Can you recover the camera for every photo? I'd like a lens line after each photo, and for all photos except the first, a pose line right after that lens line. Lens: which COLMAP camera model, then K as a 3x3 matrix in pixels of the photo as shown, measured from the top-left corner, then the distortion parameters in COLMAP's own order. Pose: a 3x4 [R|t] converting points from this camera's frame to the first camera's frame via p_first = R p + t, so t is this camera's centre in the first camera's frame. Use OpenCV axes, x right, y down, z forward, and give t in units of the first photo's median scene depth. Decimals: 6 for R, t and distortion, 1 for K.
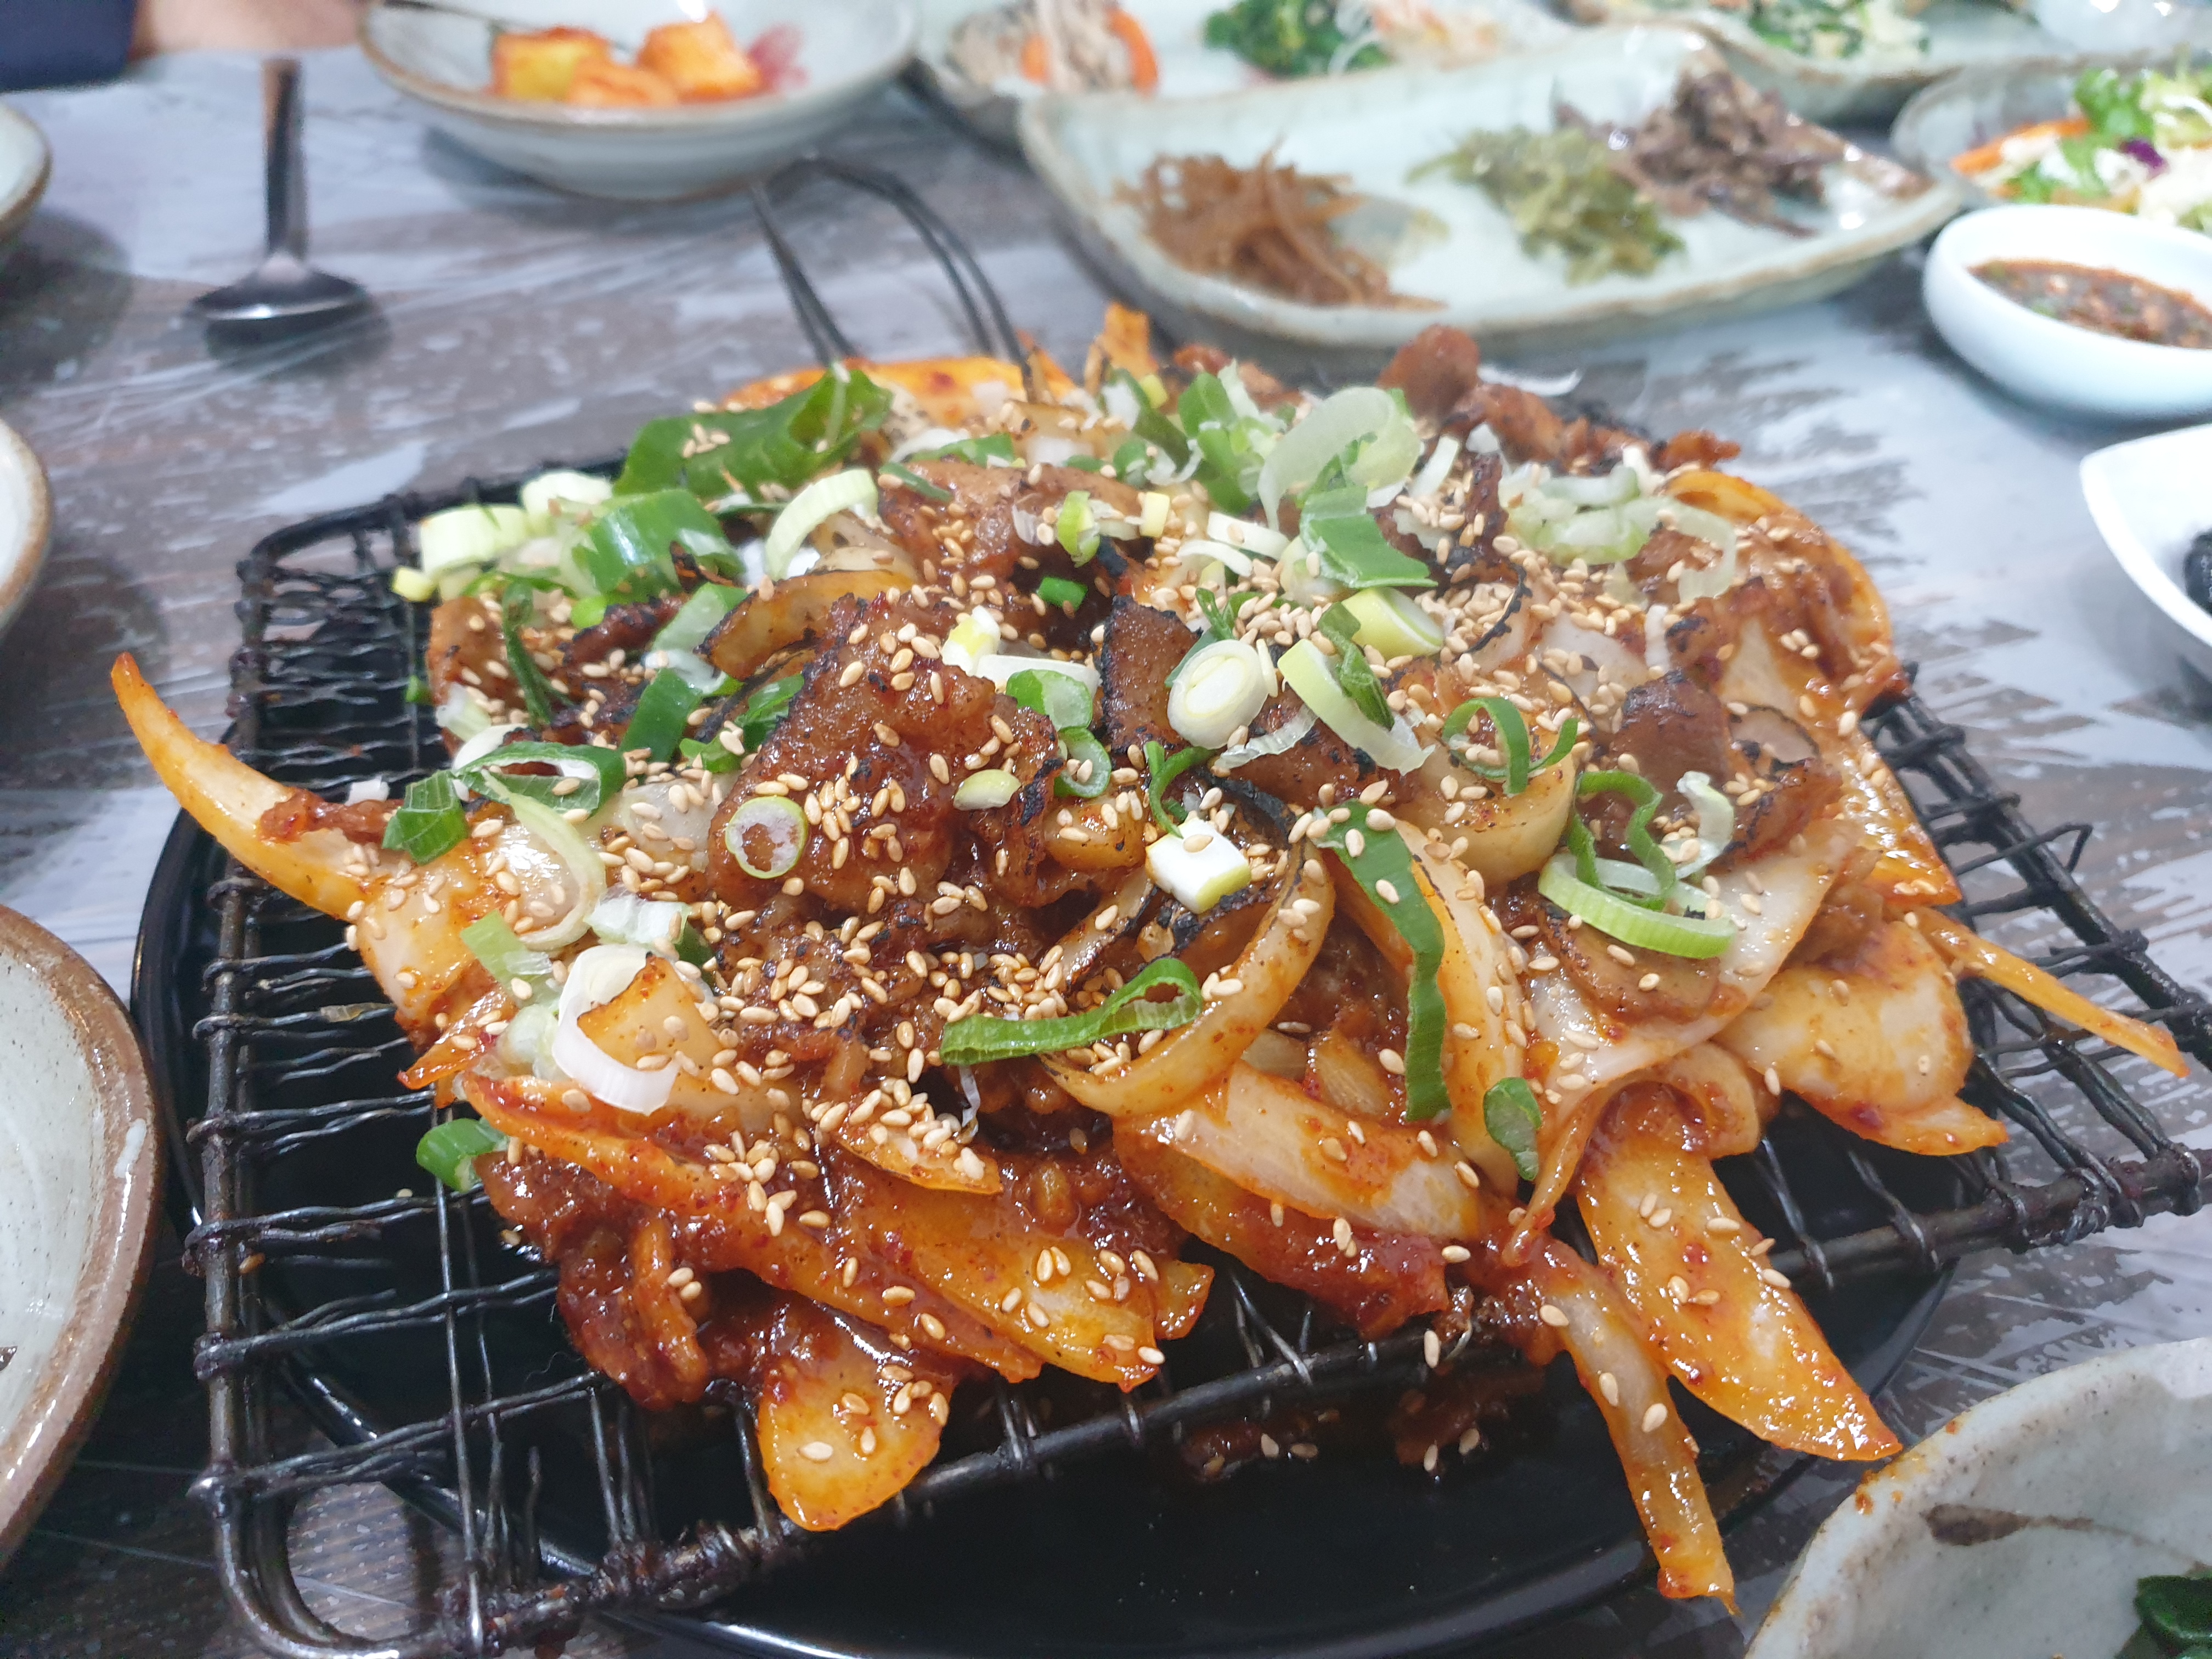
lens RADIAL K [[1747.2, 0, 1083.7], [0, 1747.2, 837.6], [0, 0, 1]] dist [0.003016, 0.001972]
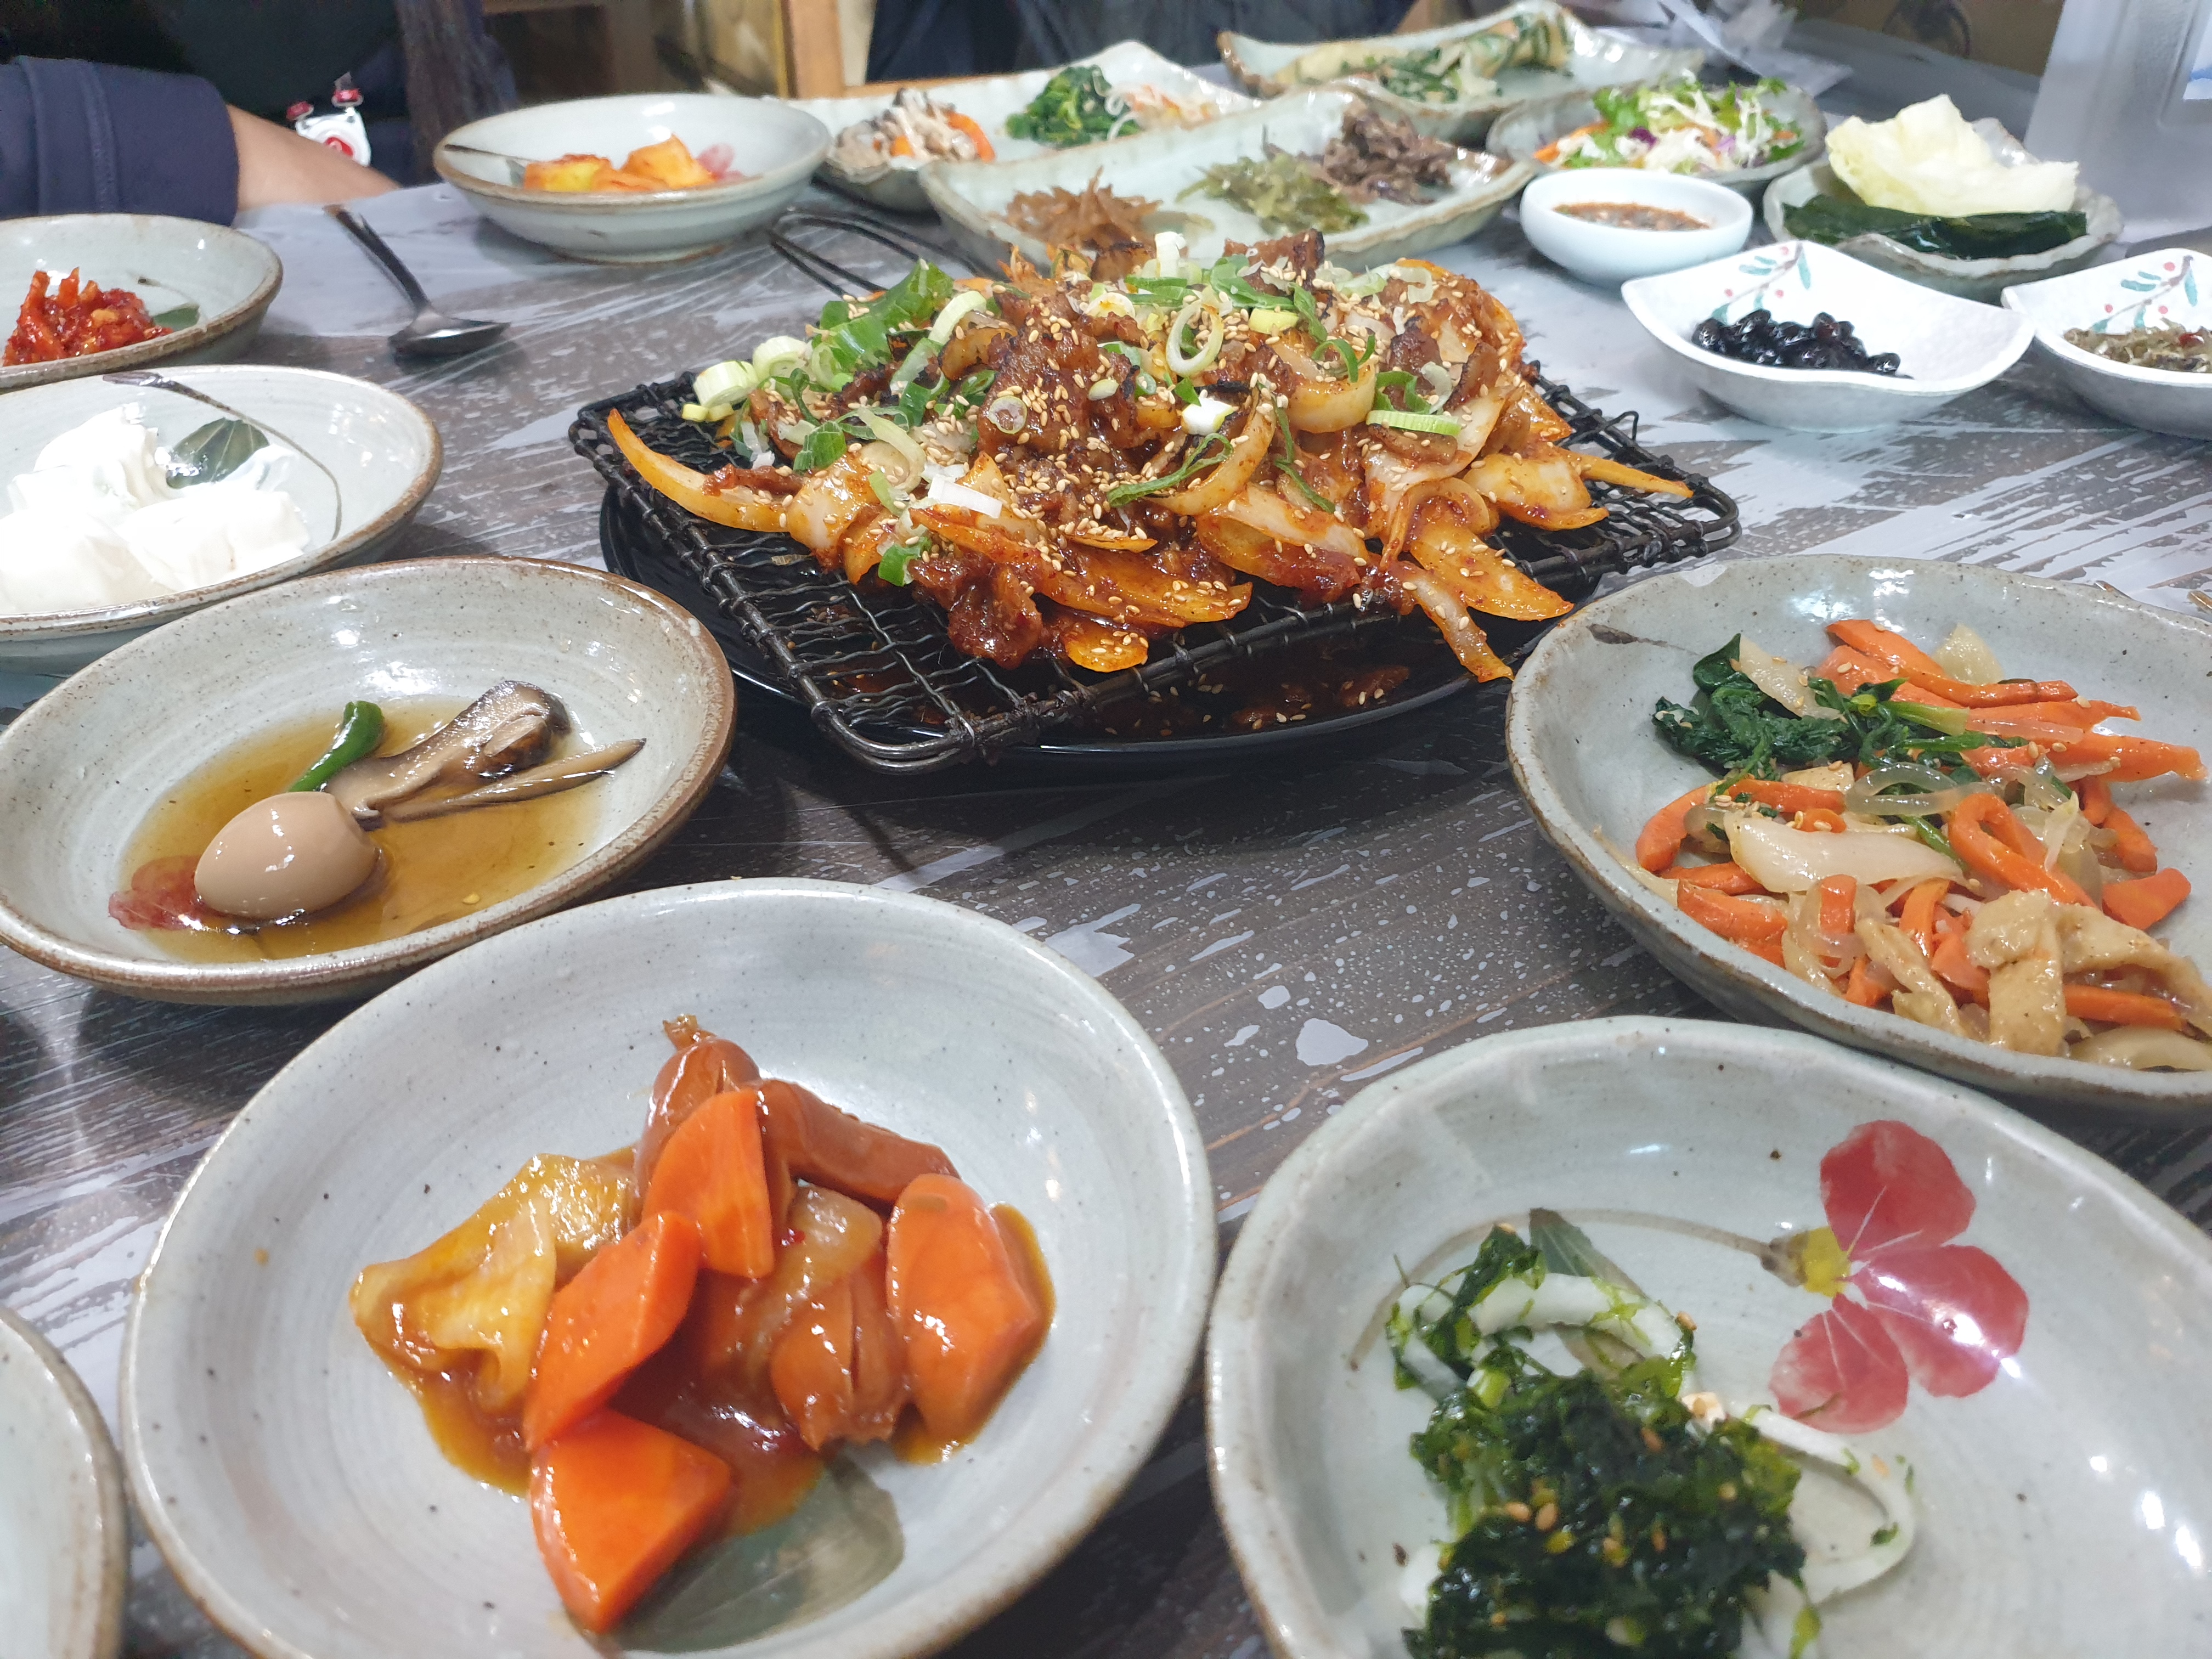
lens RADIAL K [[1664.6, 0, 1106.0], [0, 1664.6, 829.5], [0, 0, 1]] dist [-0.005227, -0.009435]
pose [[0.978818, -0.151390, 0.137830, -0.368941], [0.160904, 0.985104, -0.060657, 0.553901], [-0.126594, 0.081550, 0.988597, -0.822834]]
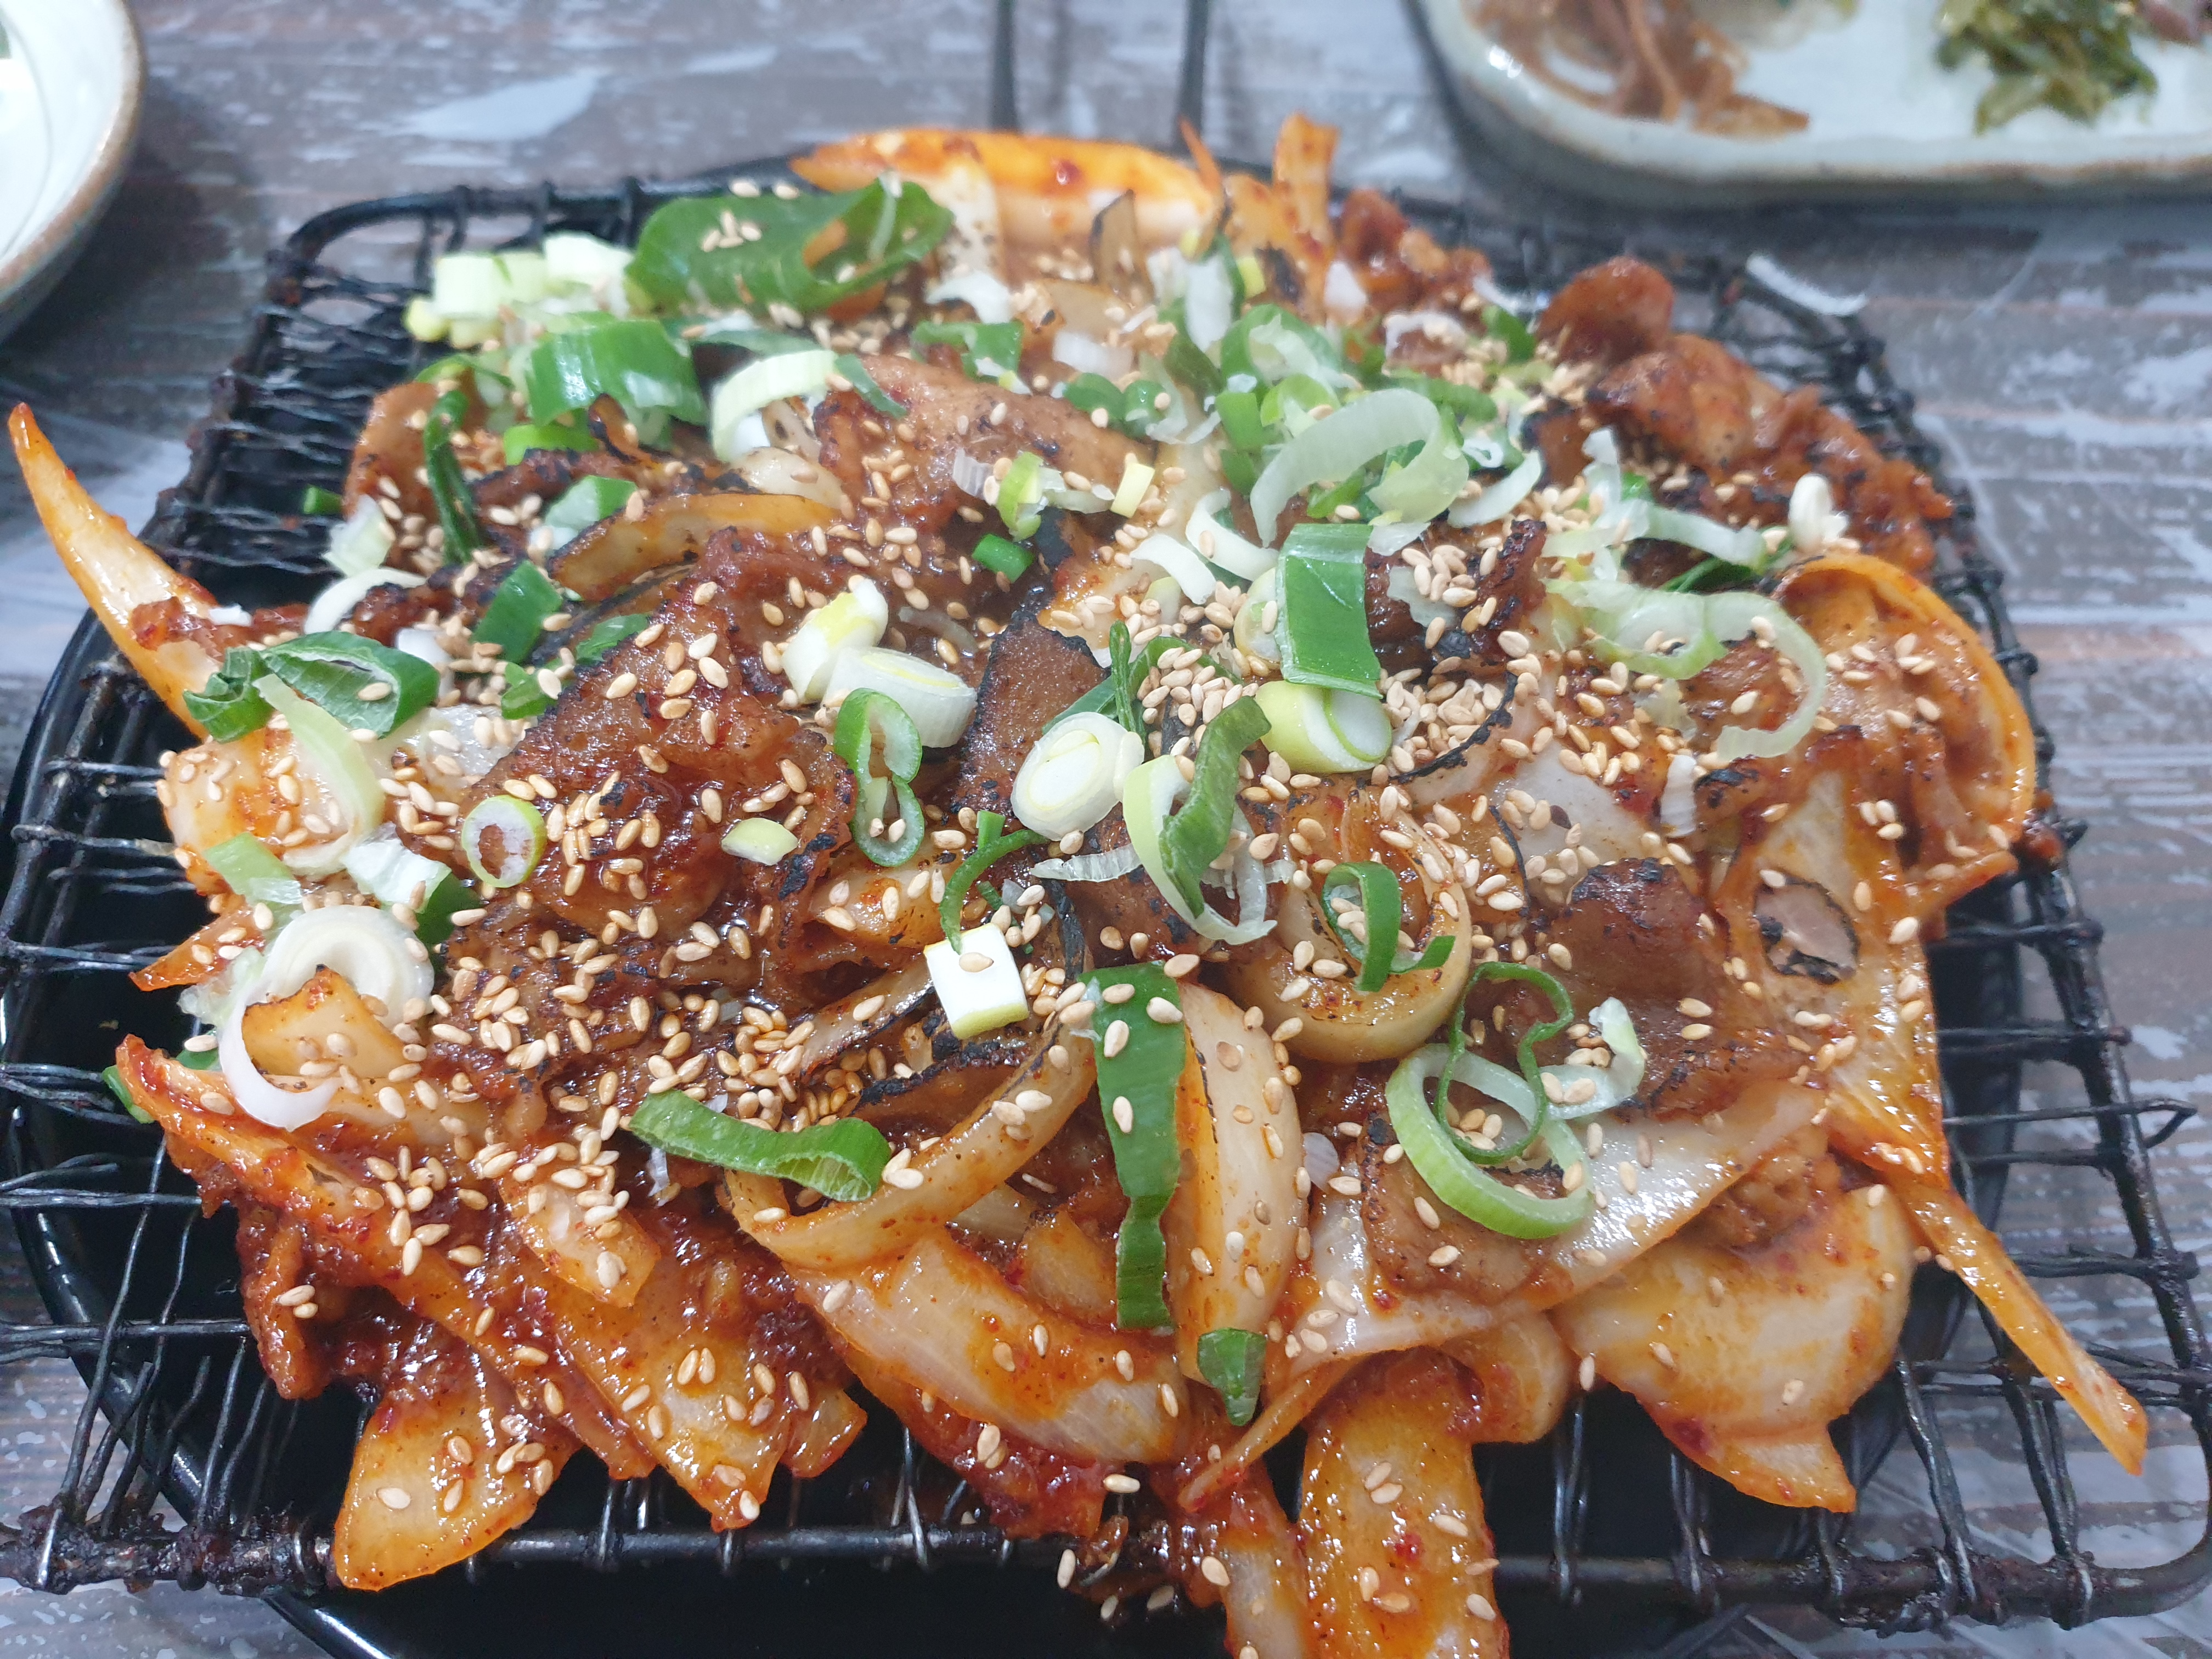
lens RADIAL K [[1747.2, 0, 1083.7], [0, 1747.2, 837.6], [0, 0, 1]] dist [0.003016, 0.001972]
pose [[0.953941, 0.261366, -0.147258, 0.210984], [-0.219999, 0.943206, 0.248923, -0.261172], [0.203955, -0.205061, 0.957263, 0.177672]]
